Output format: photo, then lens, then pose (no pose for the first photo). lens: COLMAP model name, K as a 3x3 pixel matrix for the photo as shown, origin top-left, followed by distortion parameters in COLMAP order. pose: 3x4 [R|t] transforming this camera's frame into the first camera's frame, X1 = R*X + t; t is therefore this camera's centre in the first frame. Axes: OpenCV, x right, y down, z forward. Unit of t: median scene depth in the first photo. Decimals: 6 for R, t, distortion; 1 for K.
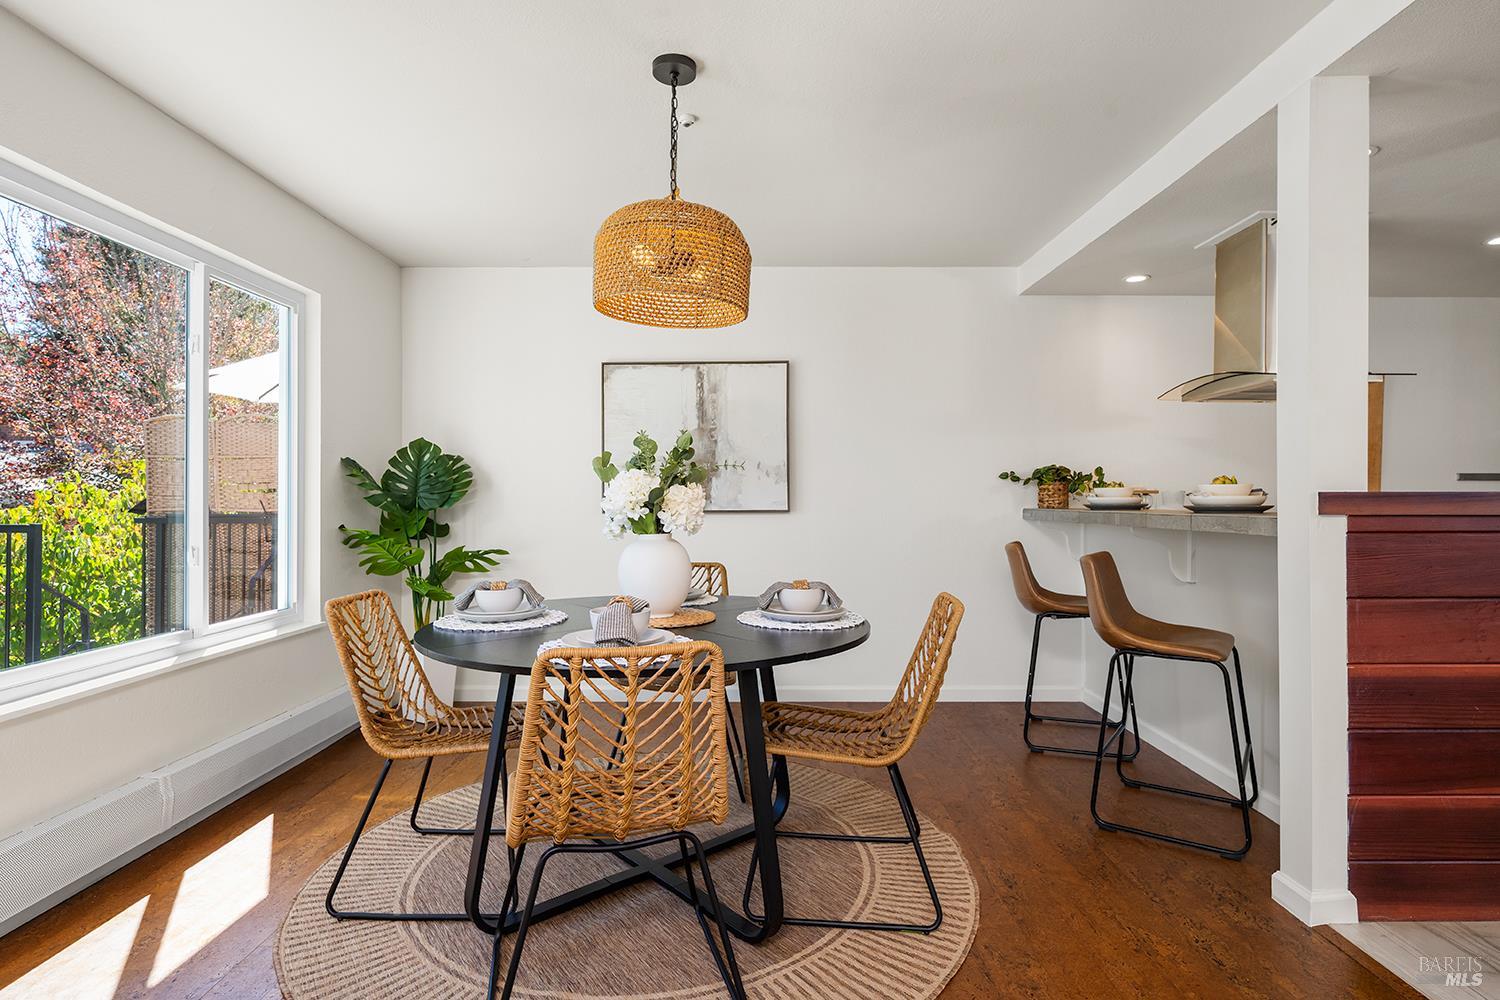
lens RADIAL K [[767.9, 0, 759.1], [0, 767.9, 501.0], [0, 0, 1]] dist [-0.001179, 0.000624]
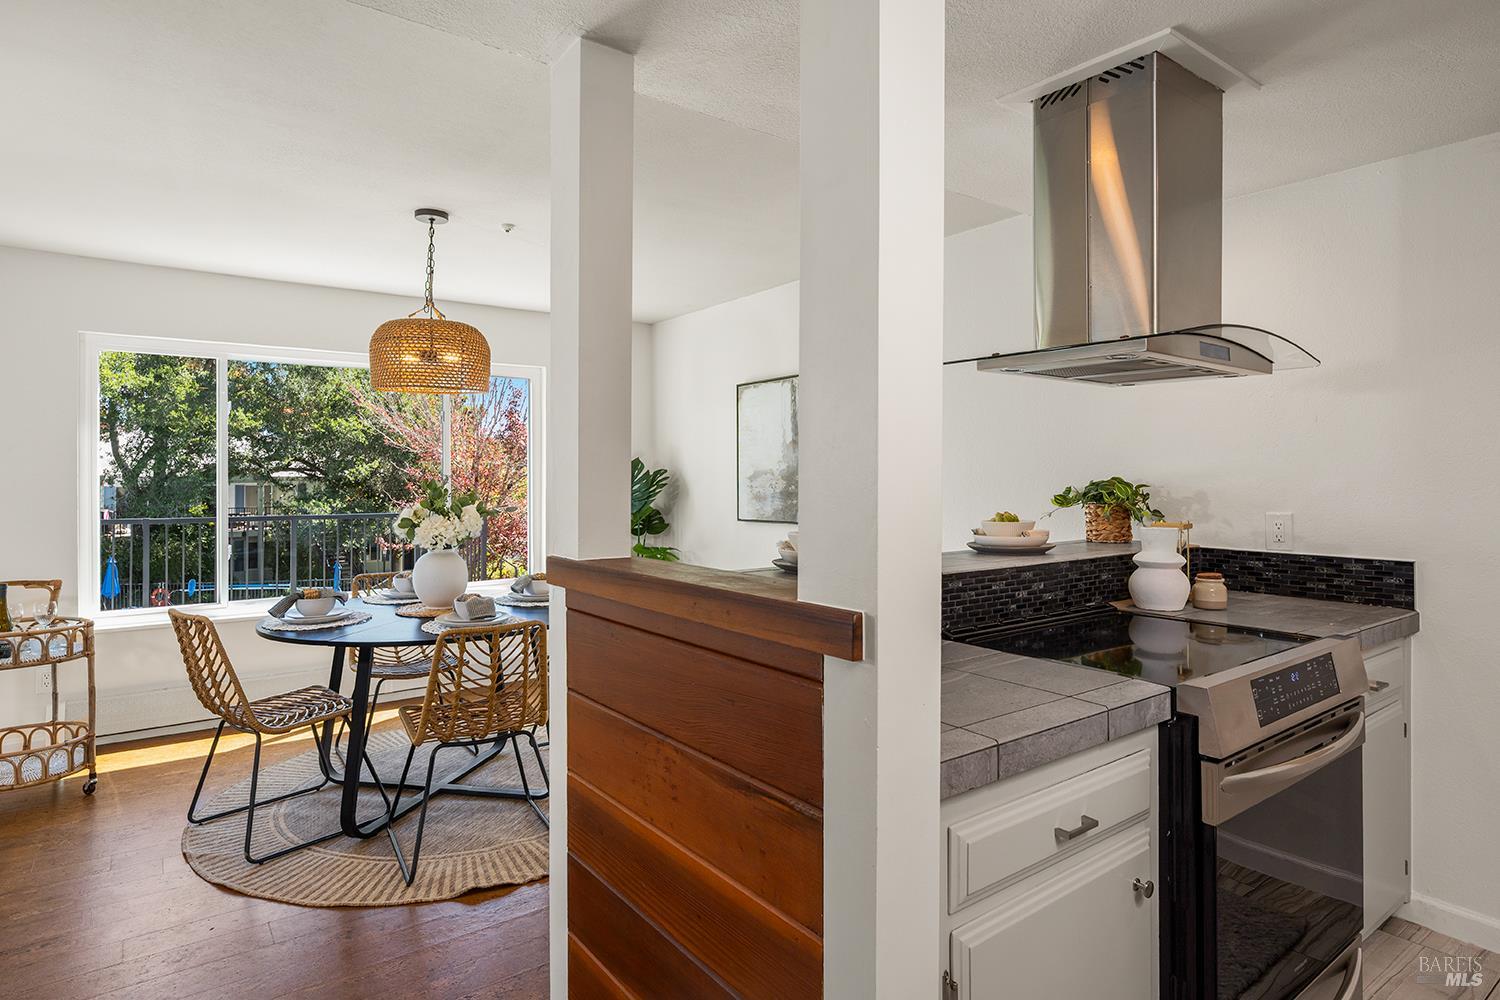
lens RADIAL K [[826.4, 0, 753.3], [0, 826.4, 474.6], [0, 0, 1]] dist [-0.001054, -0.000541]
pose [[0.598136, -0.002228, -0.801391, 0.942858], [0.001891, 0.999997, -0.001369, -0.060079], [0.801392, -0.000697, 0.598139, 0.375017]]
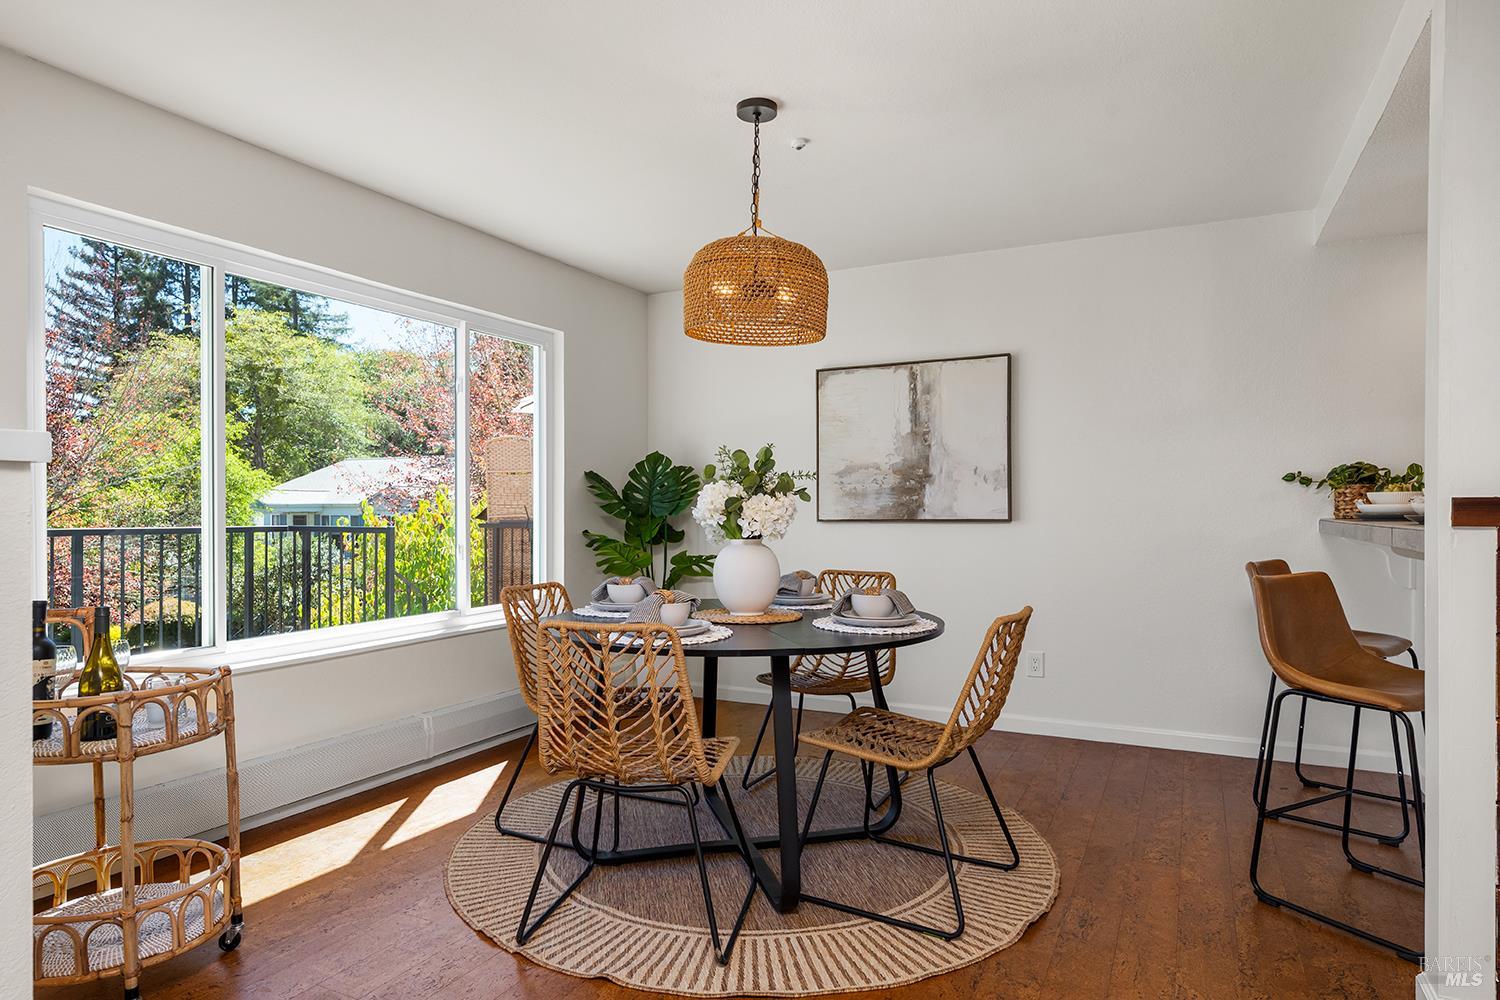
lens RADIAL K [[888.1, 0, 749.7], [0, 888.1, 519.5], [0, 0, 1]] dist [0.003220, 0.000109]
pose [[0.894664, 0.004828, -0.446714, 0.285931], [0.000191, 0.999937, 0.011189, 0.000457], [0.446740, -0.010096, 0.894607, -0.084608]]
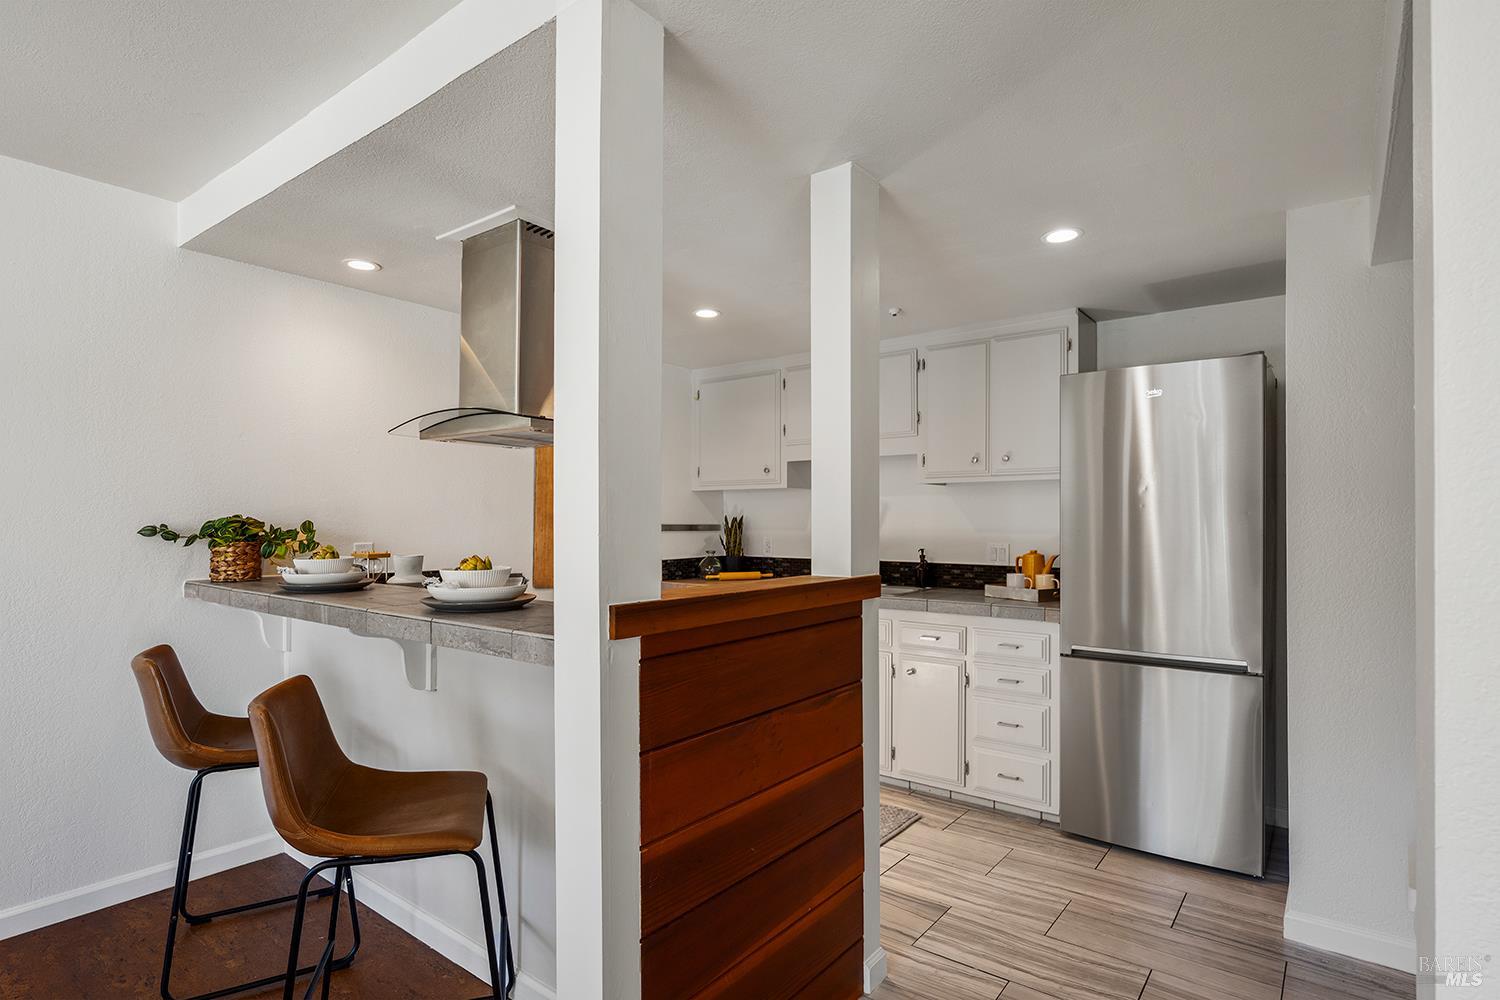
lens RADIAL K [[761.9, 0, 745.0], [0, 761.9, 516.1], [0, 0, 1]] dist [-0.004373, -0.000127]
pose [[0.618561, 0.005714, 0.785716, 0.165610], [-0.001057, 0.999979, -0.006441, -0.051193], [-0.785736, 0.003154, 0.618553, 0.294589]]
